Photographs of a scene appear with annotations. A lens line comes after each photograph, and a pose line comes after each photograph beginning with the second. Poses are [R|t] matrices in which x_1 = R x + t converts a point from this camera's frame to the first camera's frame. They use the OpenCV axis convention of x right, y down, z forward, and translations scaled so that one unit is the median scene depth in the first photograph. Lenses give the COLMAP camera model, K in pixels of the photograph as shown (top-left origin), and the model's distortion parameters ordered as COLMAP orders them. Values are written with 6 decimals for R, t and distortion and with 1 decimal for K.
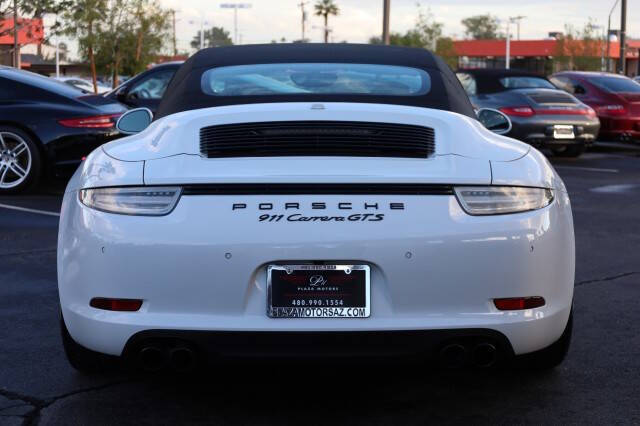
lens RADIAL K [[1202.0, 0, 324.1], [0, 1202.0, 213.7], [0, 0, 1]] dist [0.059143, 0.000000]
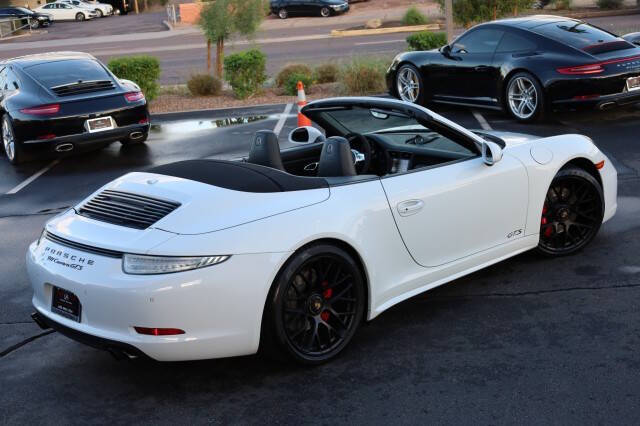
lens RADIAL K [[1010.1, 0, 361.6], [0, 1010.1, 214.8], [0, 0, 1]] dist [0.016788, 0.000000]
pose [[0.685397, 0.128276, -0.716782, 1.208469], [-0.010508, 0.986001, 0.166407, -0.284033], [0.728094, -0.106523, 0.677150, 0.291262]]
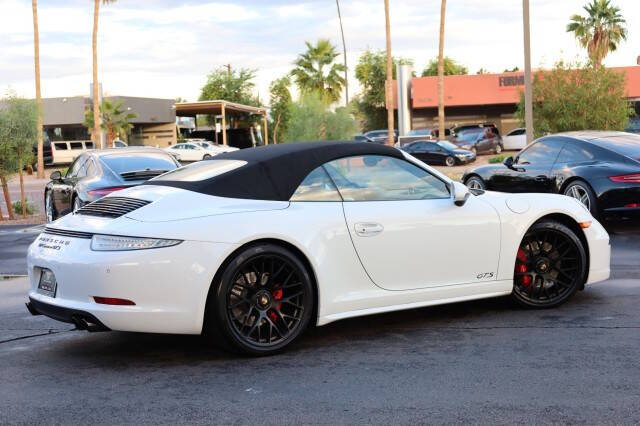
lens RADIAL K [[1071.6, 0, 319.8], [0, 1071.6, 213.2], [0, 0, 1]] dist [0.069782, 0.000000]
pose [[0.547427, 0.039002, -0.835944, 1.572043], [-0.059343, 0.998208, 0.007711, -0.083372], [0.834747, 0.045386, 0.548760, 0.348941]]
